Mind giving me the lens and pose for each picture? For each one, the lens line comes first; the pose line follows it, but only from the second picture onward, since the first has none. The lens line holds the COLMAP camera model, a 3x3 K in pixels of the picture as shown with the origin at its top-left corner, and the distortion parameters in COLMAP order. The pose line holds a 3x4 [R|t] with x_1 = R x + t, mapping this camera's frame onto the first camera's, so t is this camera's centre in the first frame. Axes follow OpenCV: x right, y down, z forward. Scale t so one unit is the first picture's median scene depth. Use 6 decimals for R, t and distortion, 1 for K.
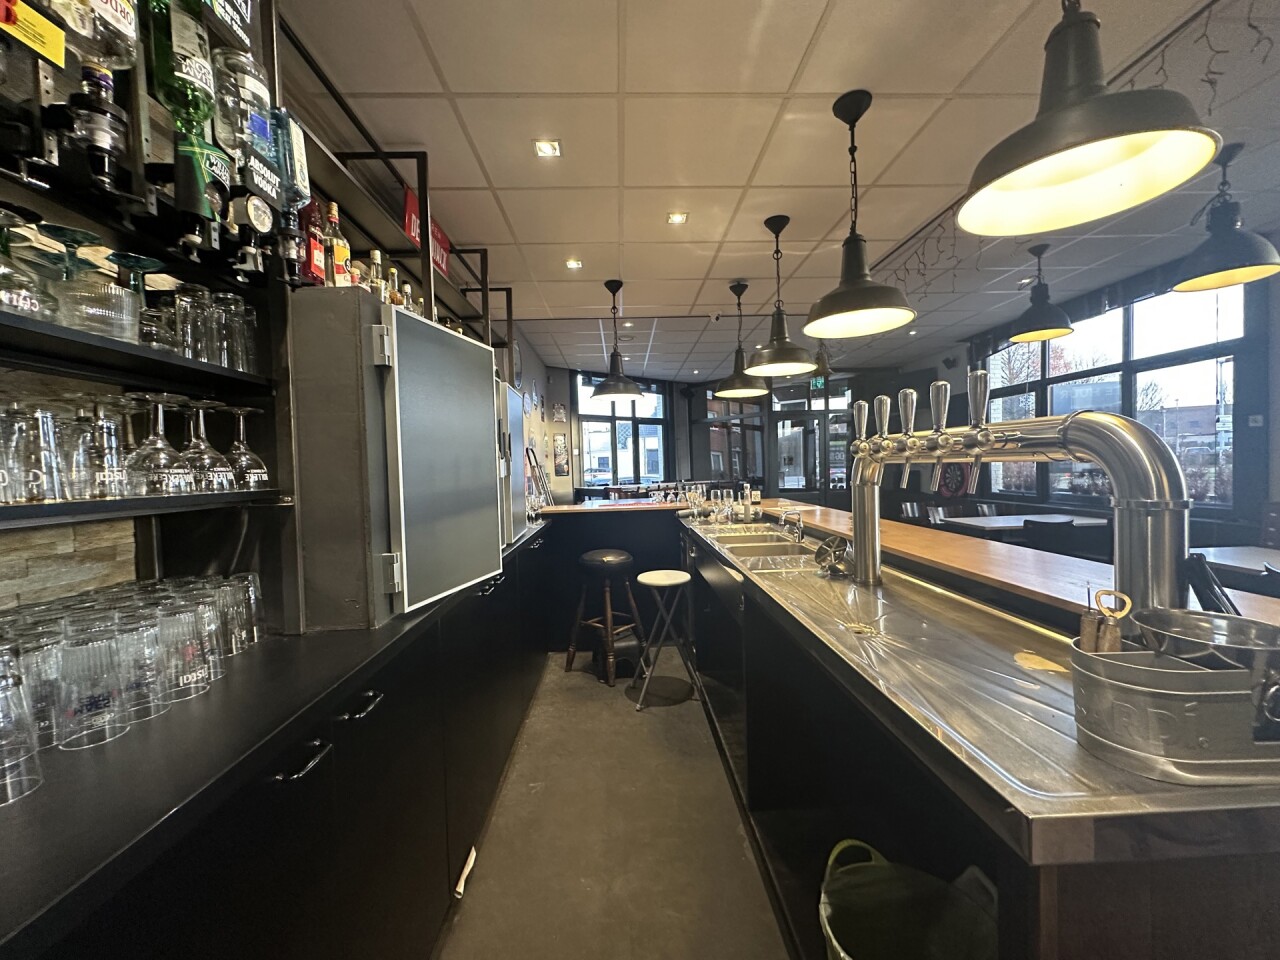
lens RADIAL K [[509.2, 0, 640.0], [0, 509.2, 480.0], [0, 0, 1]] dist [-0.010051, 0.002772]
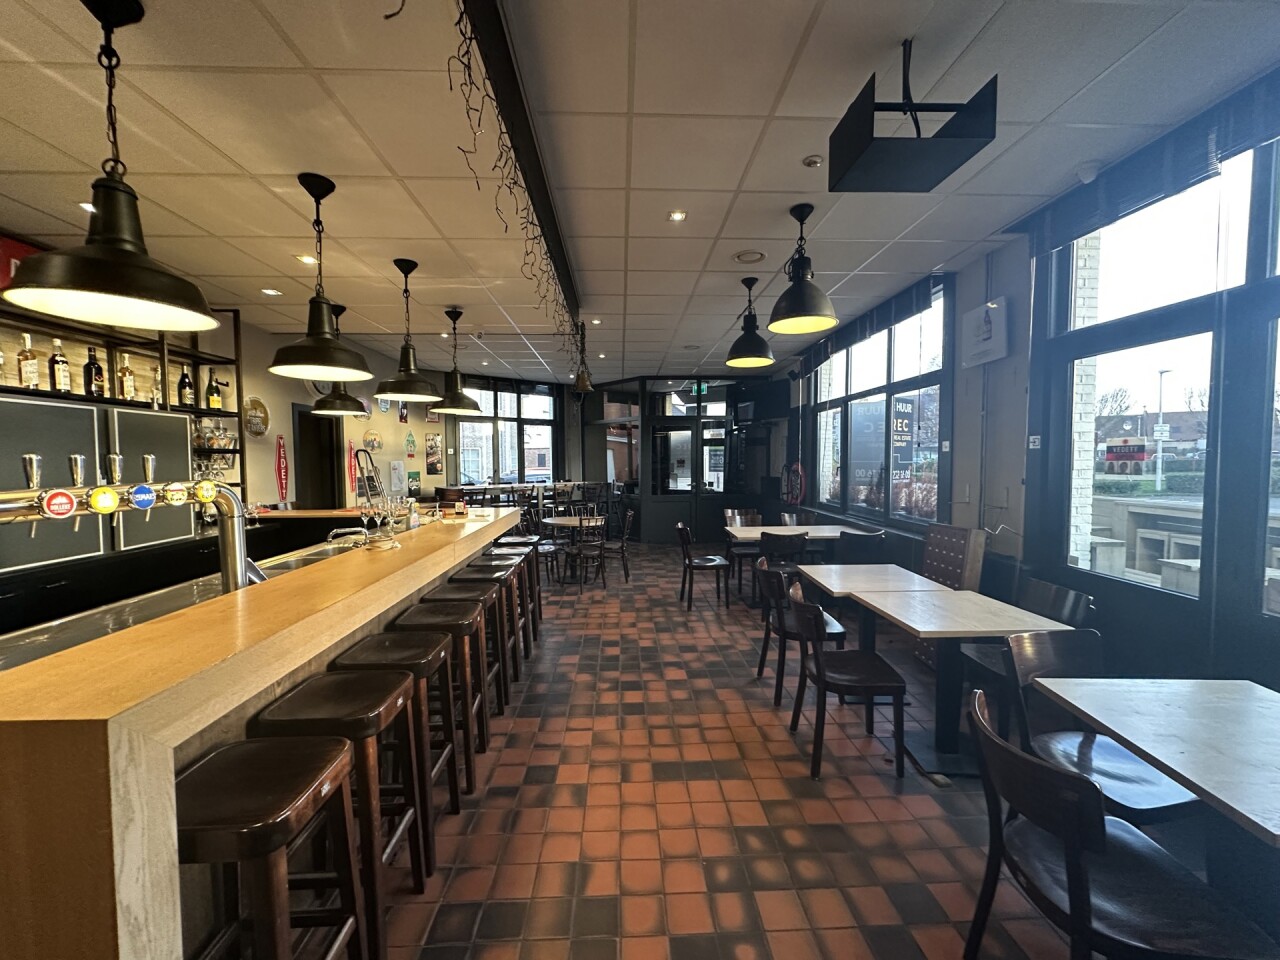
lens RADIAL K [[509.2, 0, 640.0], [0, 509.2, 480.0], [0, 0, 1]] dist [-0.010051, 0.002772]
pose [[0.999728, 0.022396, 0.006457, 0.229325], [-0.022491, 0.999634, 0.015065, -0.019167], [-0.006117, -0.015206, 0.999866, -0.033726]]
